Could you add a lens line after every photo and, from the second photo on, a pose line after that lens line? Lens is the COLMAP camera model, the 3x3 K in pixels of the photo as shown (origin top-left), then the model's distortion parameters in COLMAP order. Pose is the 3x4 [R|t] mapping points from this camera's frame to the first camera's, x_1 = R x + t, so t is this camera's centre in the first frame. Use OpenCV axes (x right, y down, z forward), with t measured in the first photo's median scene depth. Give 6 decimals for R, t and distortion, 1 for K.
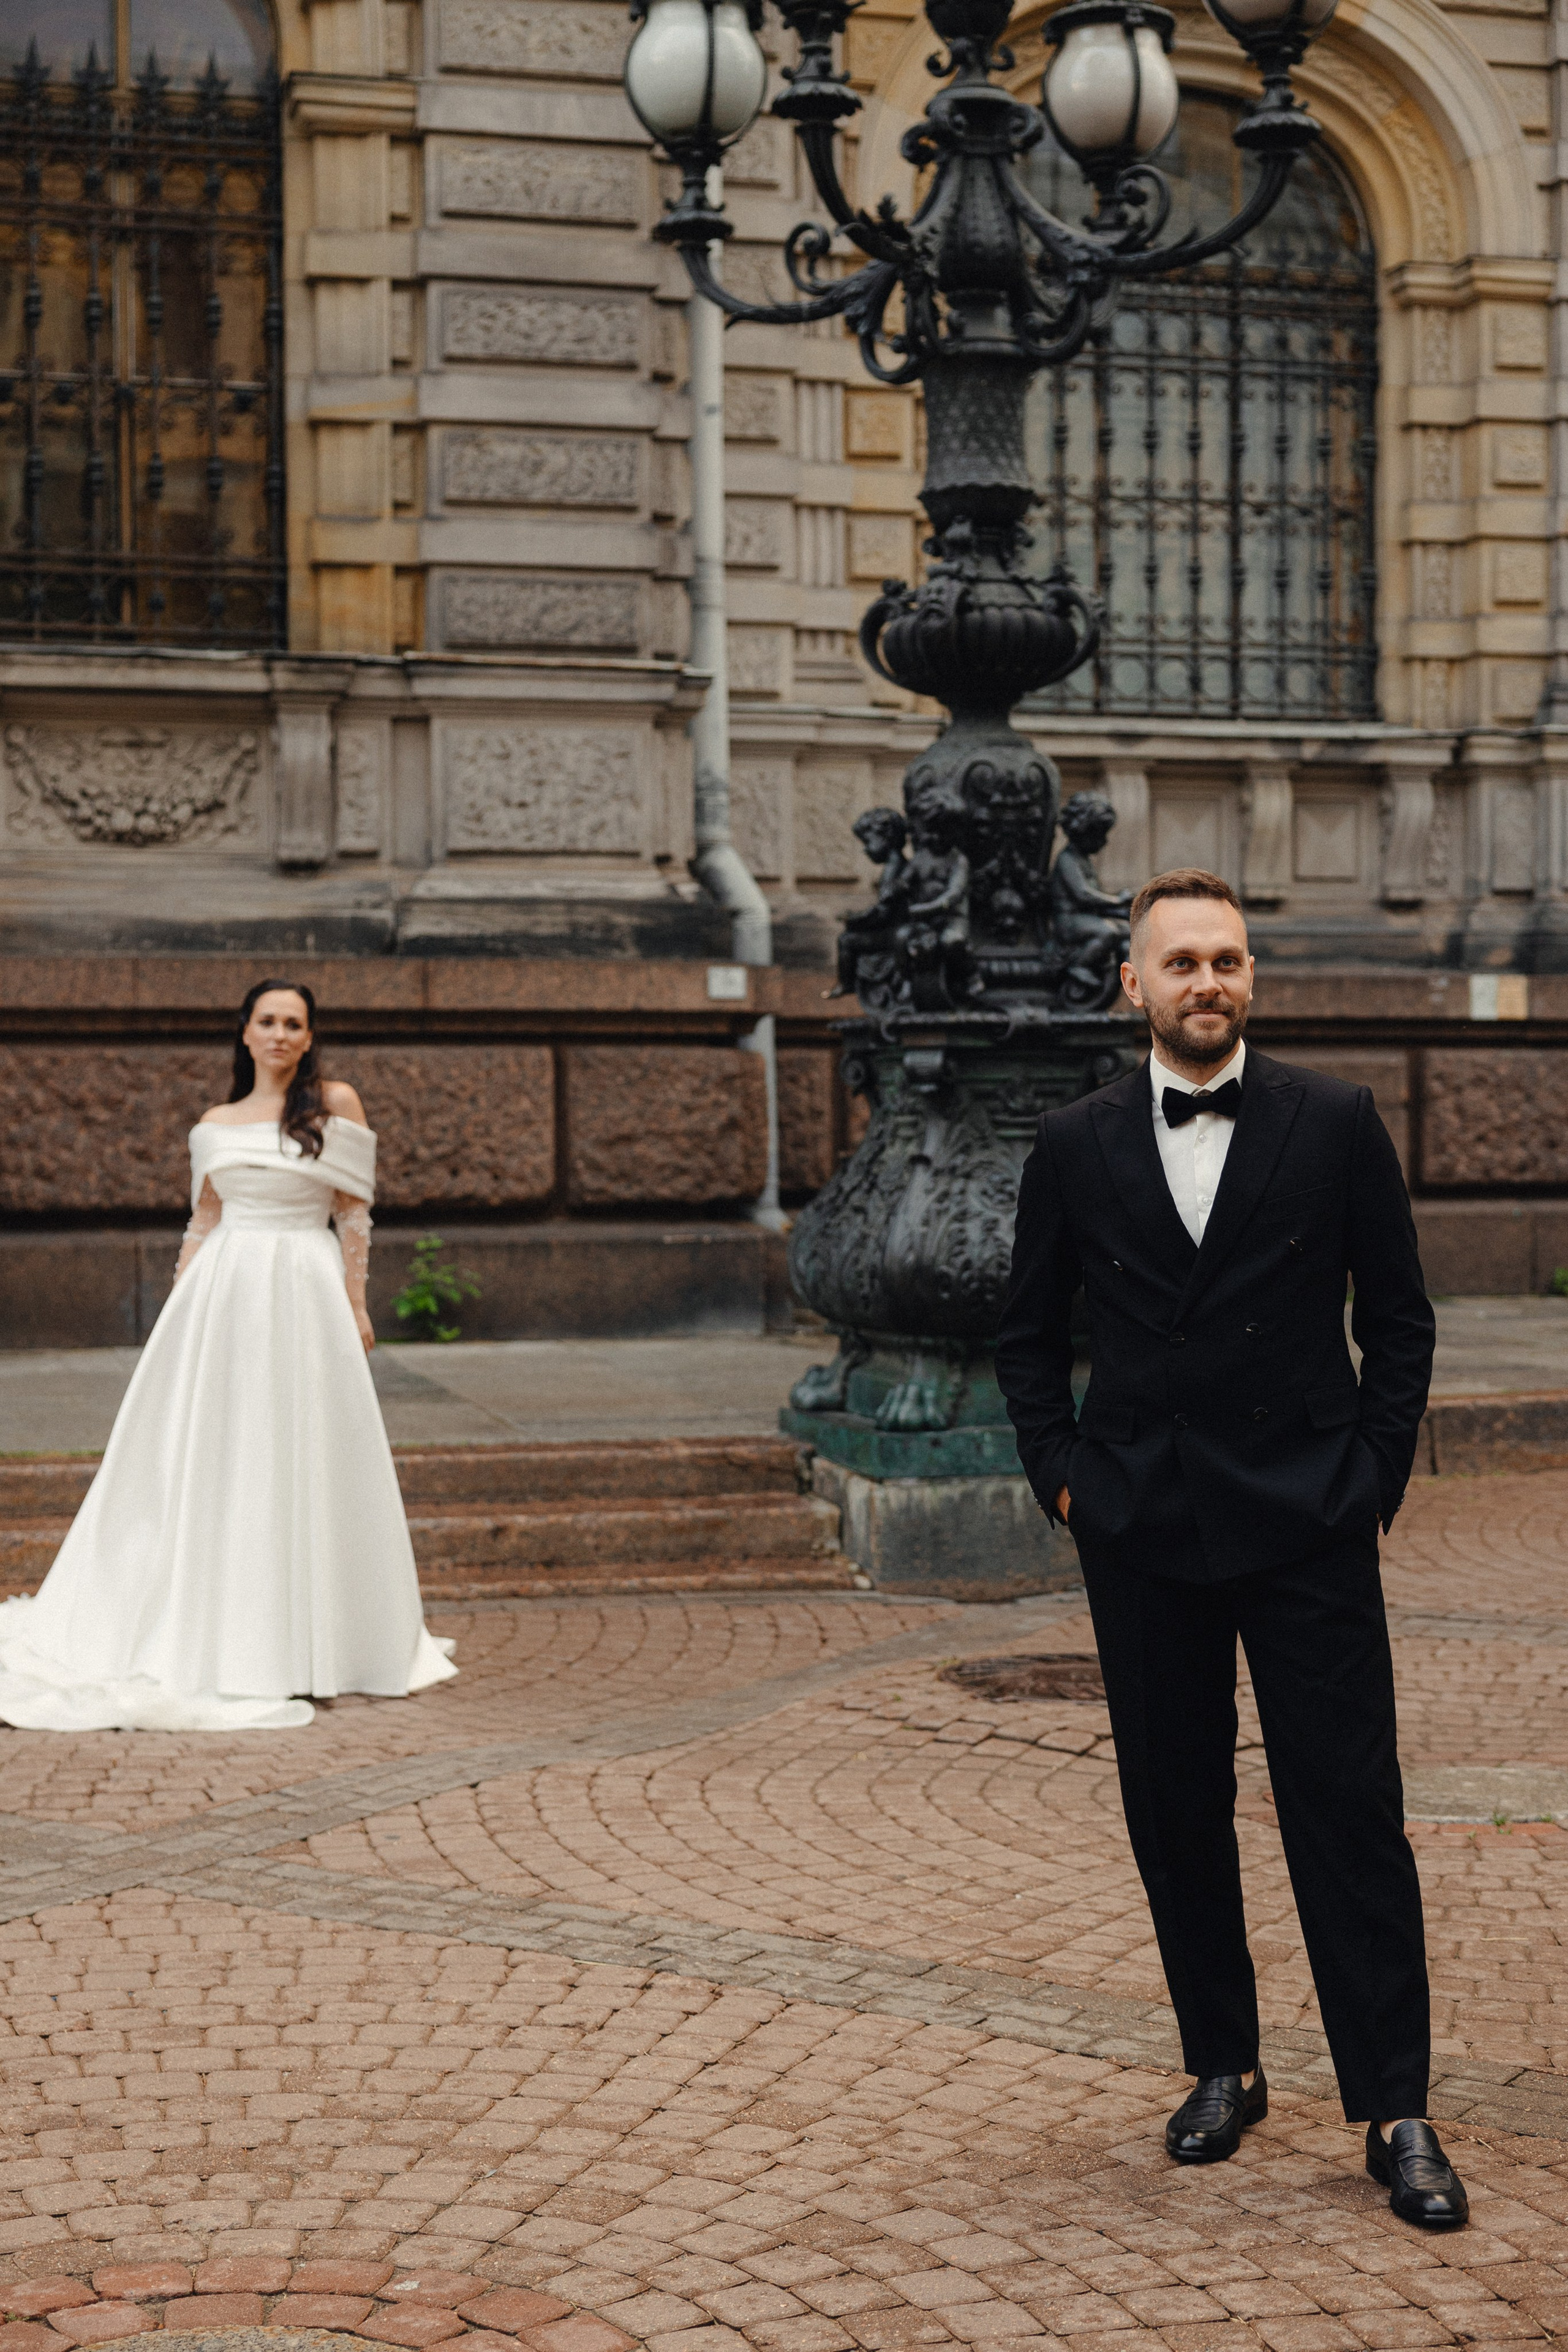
lens RADIAL K [[3466.7, 0, 784.0], [0, 3466.7, 1176.0], [0, 0, 1]] dist [0.026481, 0.028665]
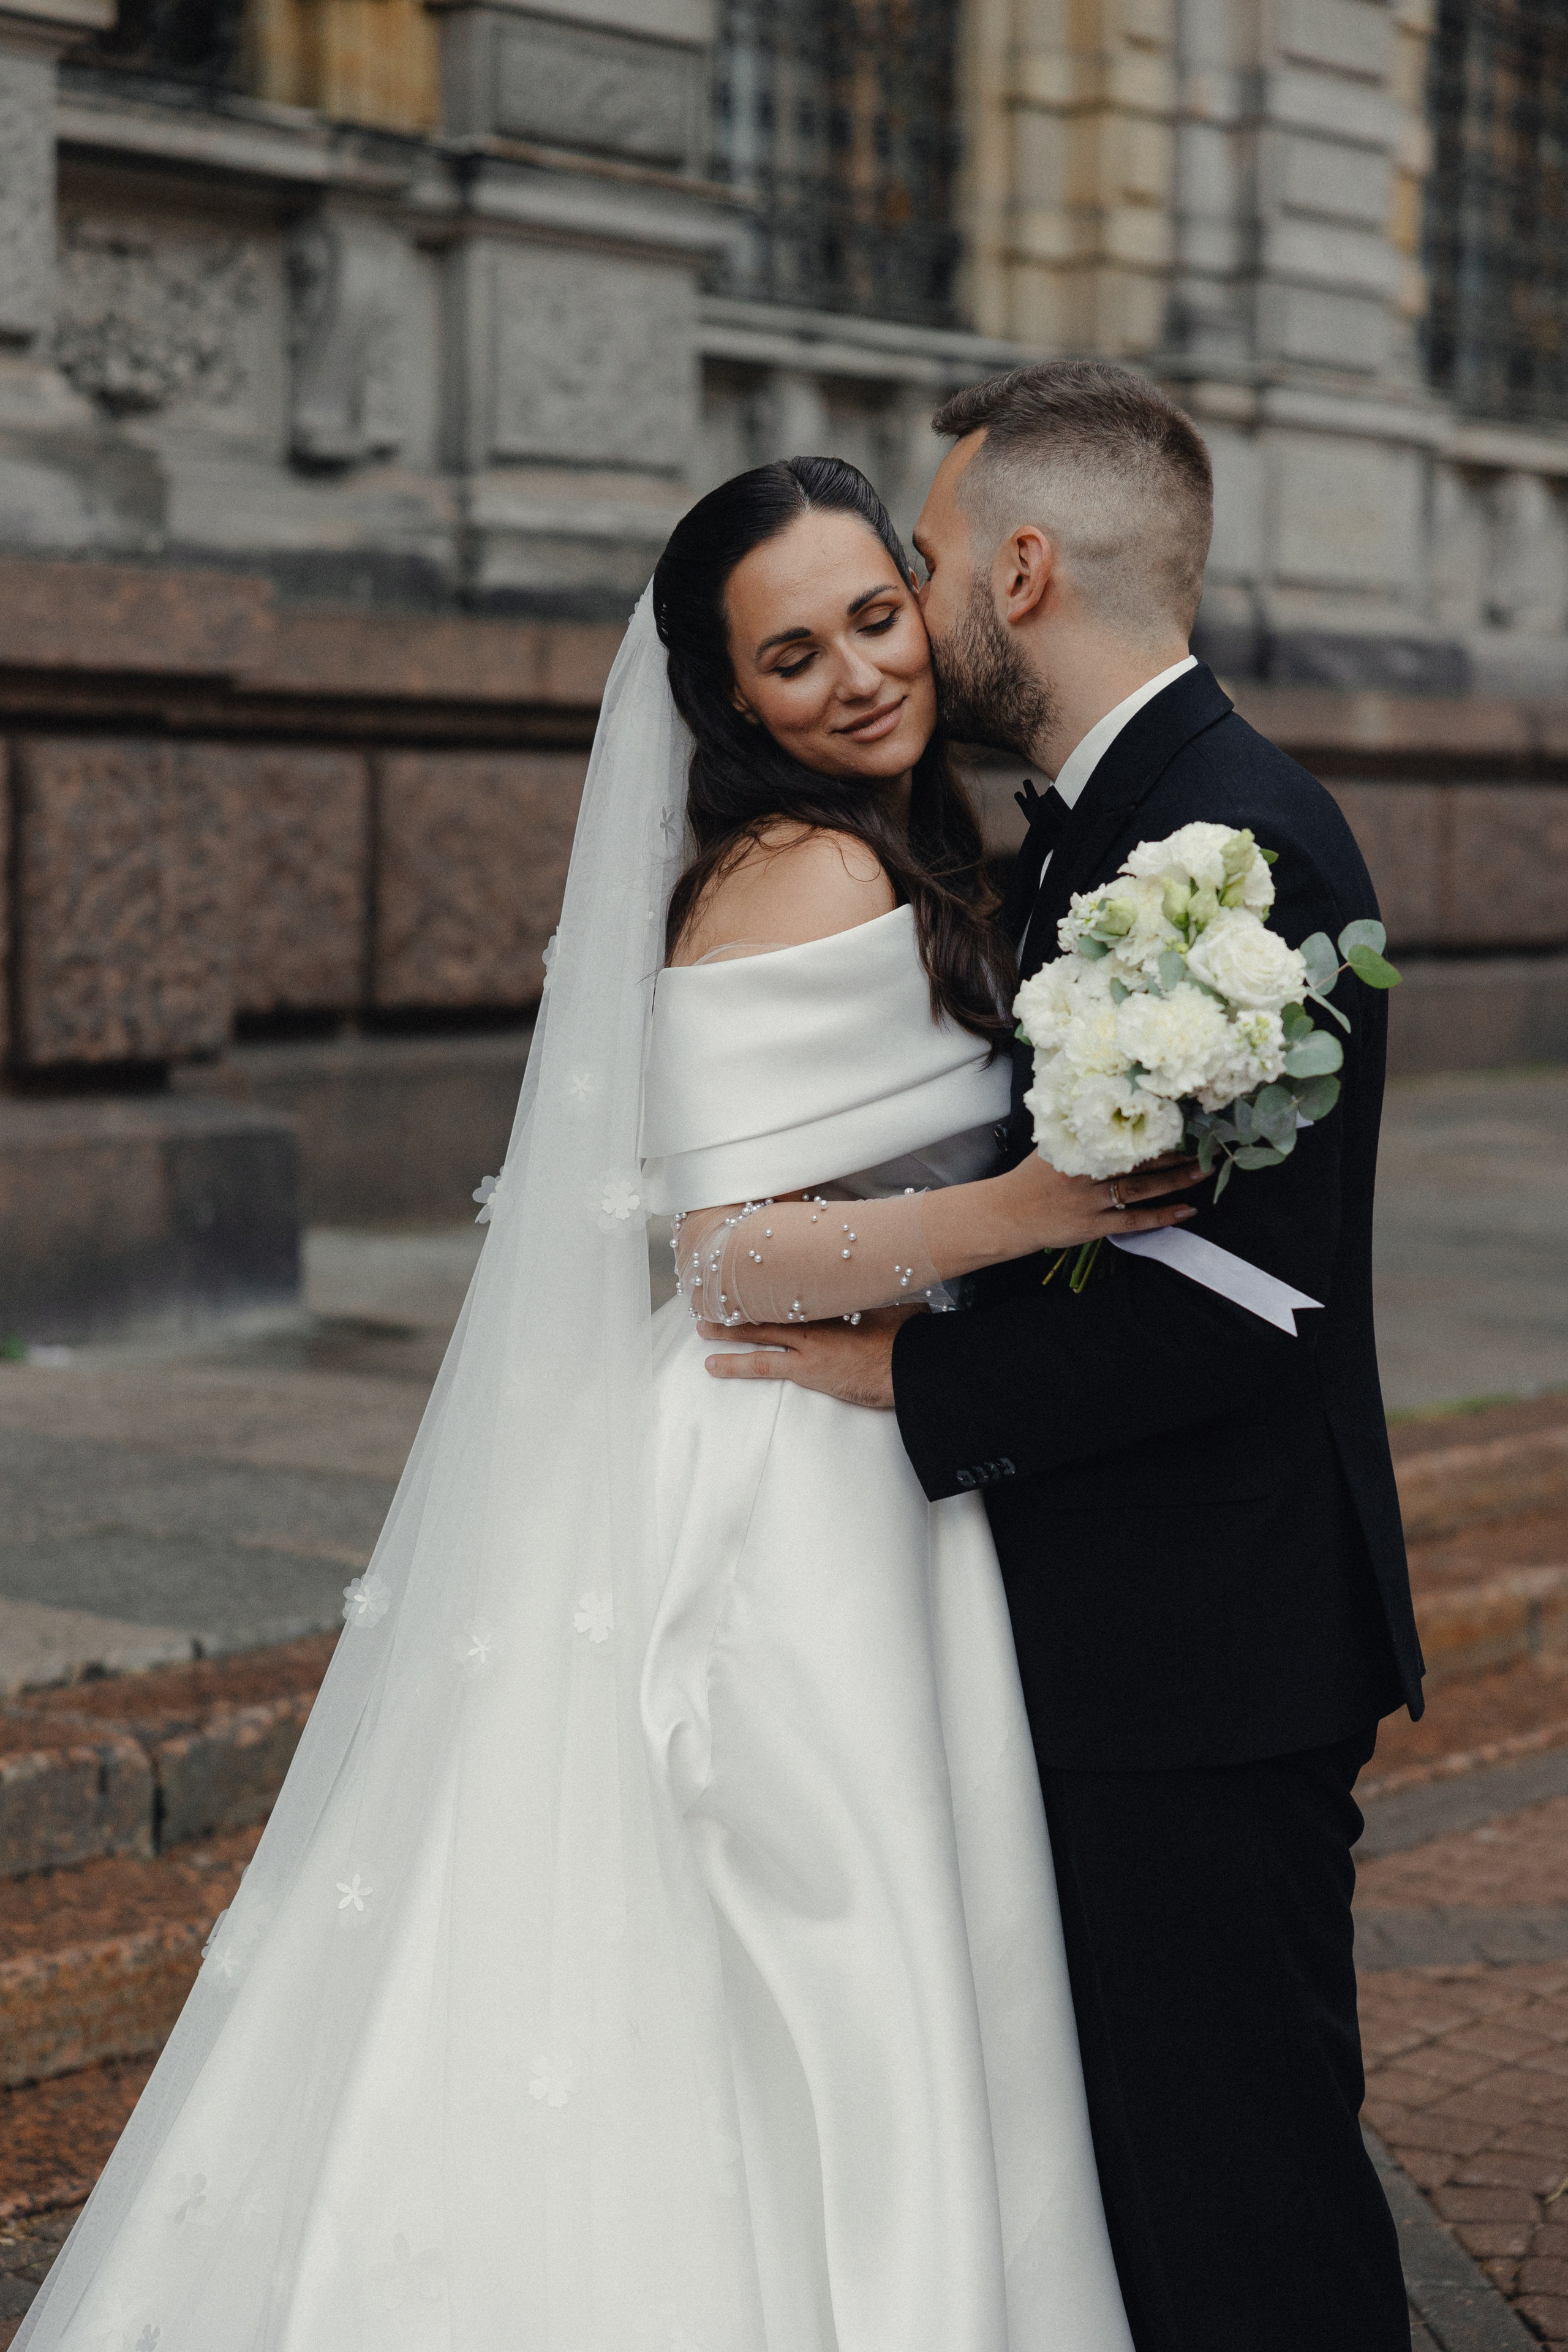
lens RADIAL K [[4530.1, 0, 784.0], [0, 4530.1, 1176.0], [0, 0, 1]] dist [0.045394, 0.010567]
pose [[0.796290, -0.035140, 0.603894, -0.567303], [-0.001294, 0.998210, 0.059791, -0.009596], [-0.604914, -0.048392, 0.794819, 0.284755]]
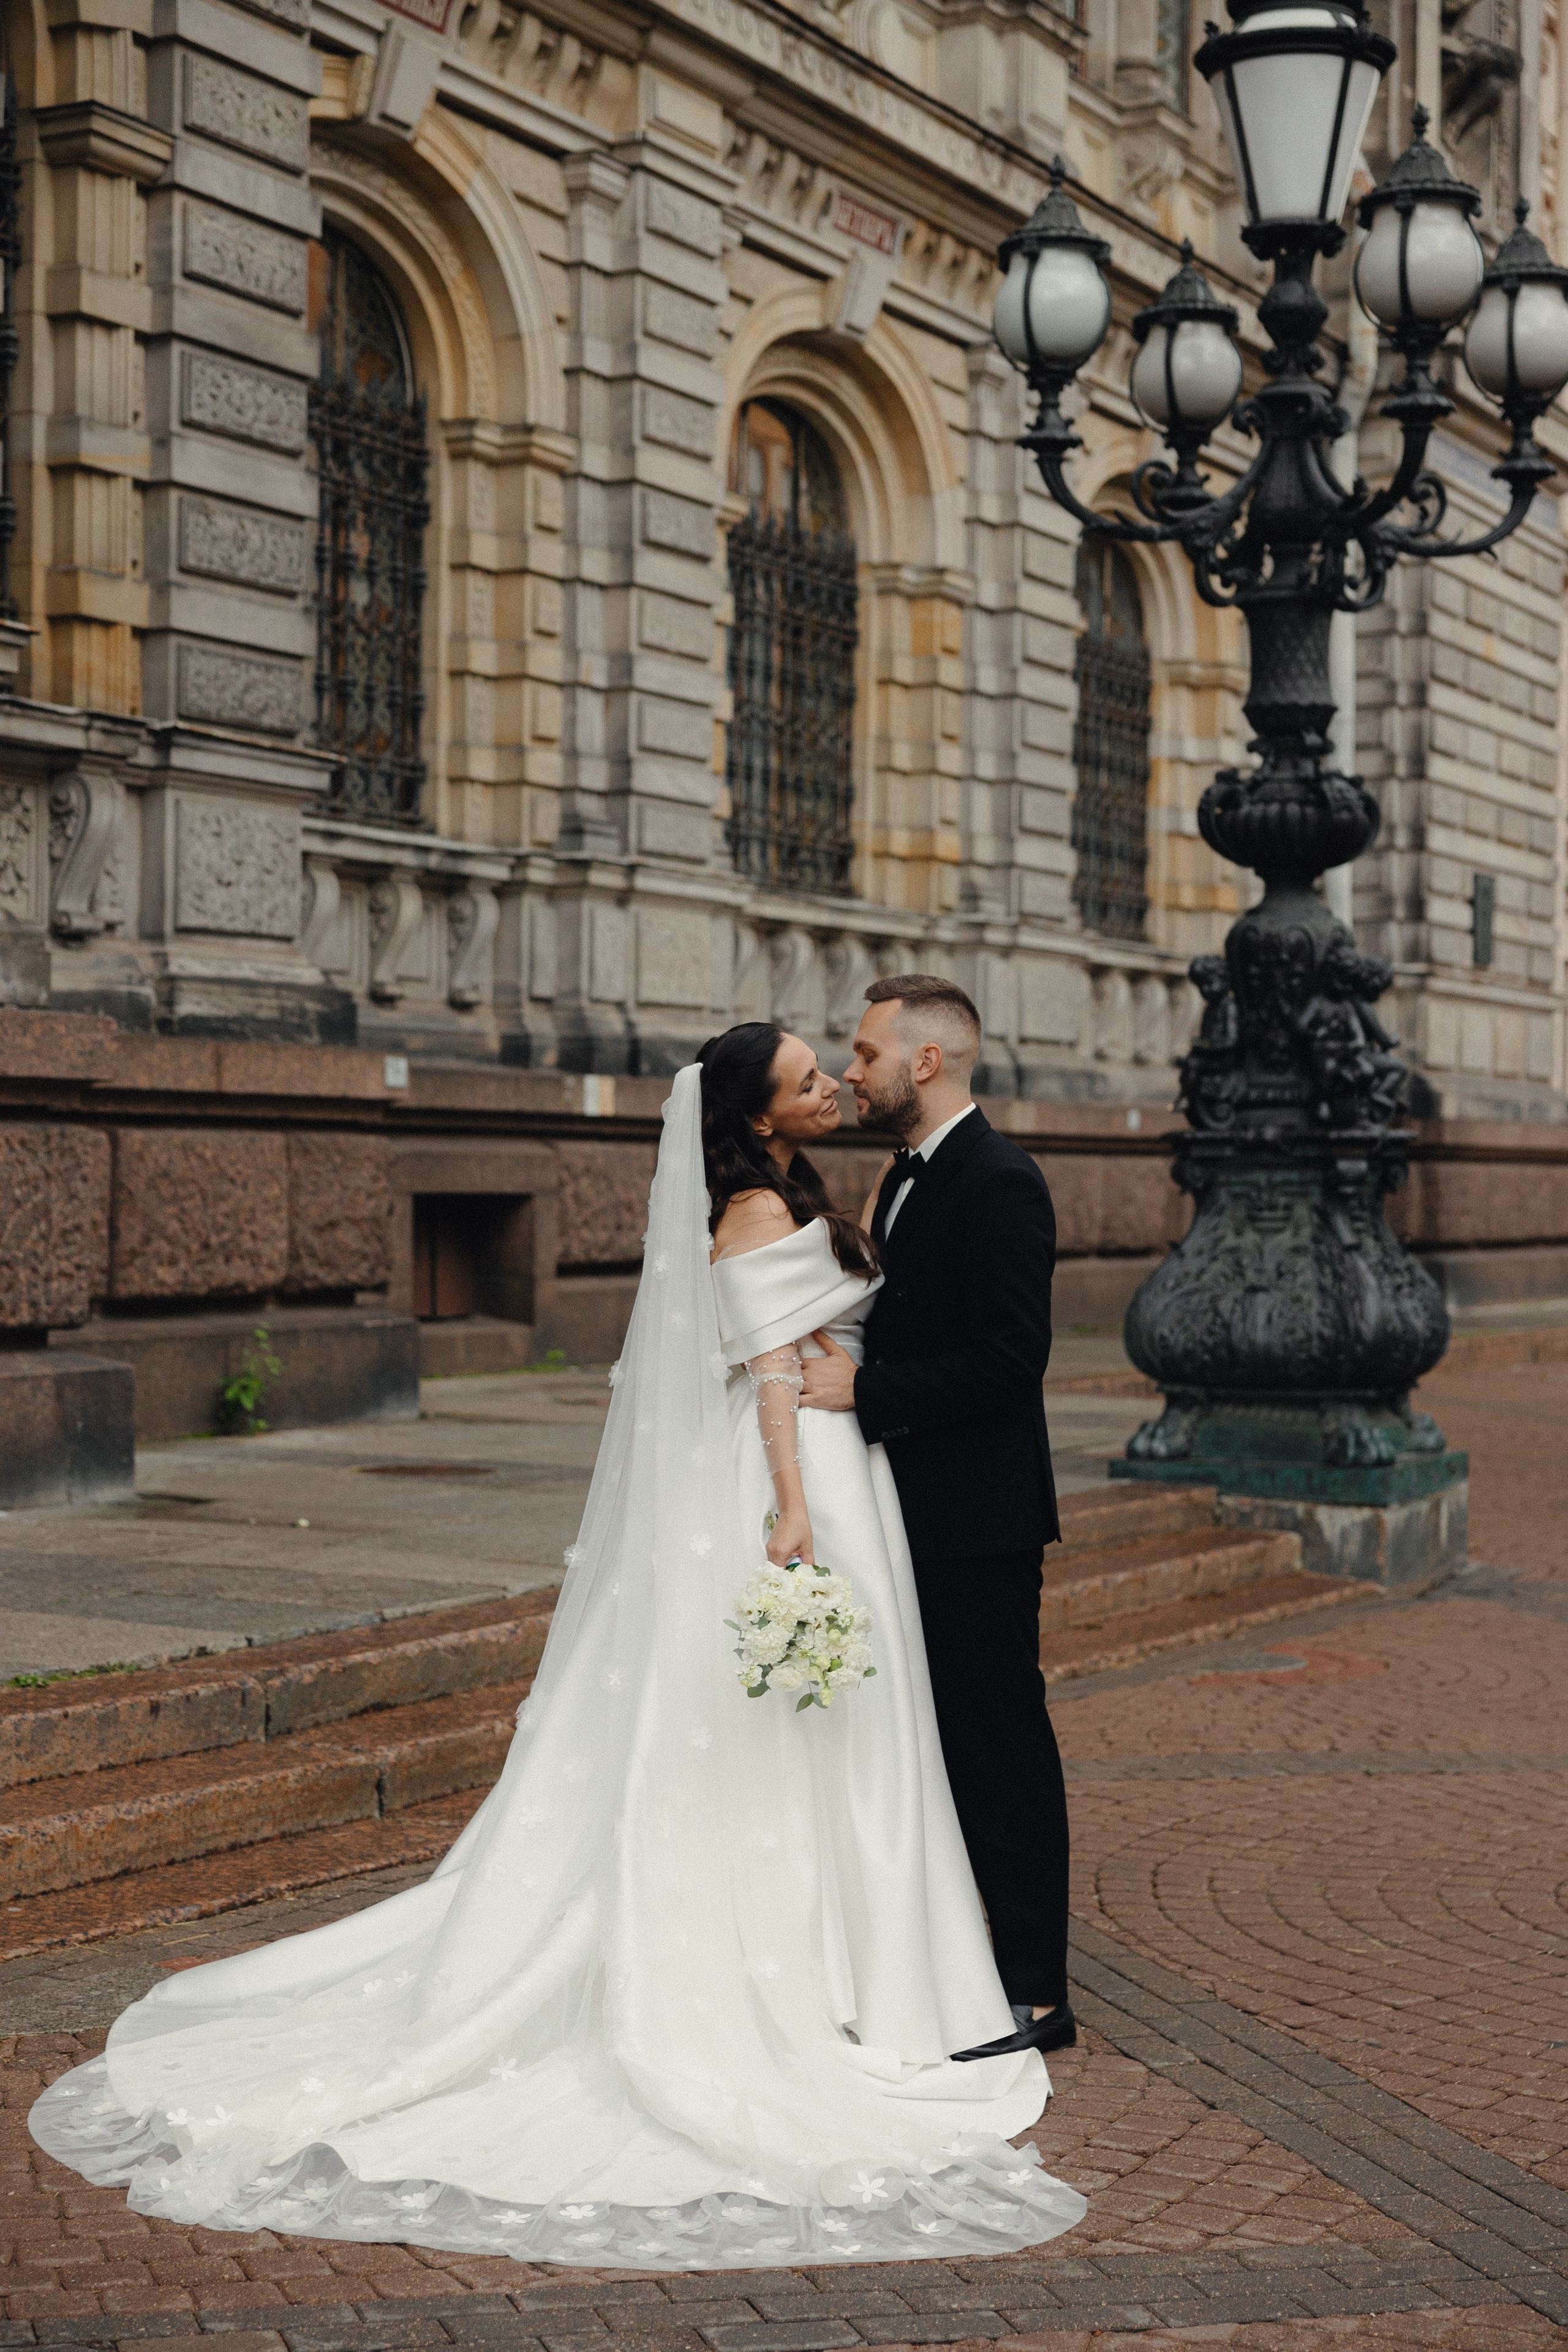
lens RADIAL K [[3744.2, 0, 784.0], [0, 3744.2, 1176.0], [0, 0, 1]] dist [0.016102, 0.038908]
pose [[0.671241, 0.009520, 0.741178, -0.753218], [0.004465, 0.999847, -0.016886, -0.005968], [-0.741226, 0.014644, 0.671096, 0.173581]]
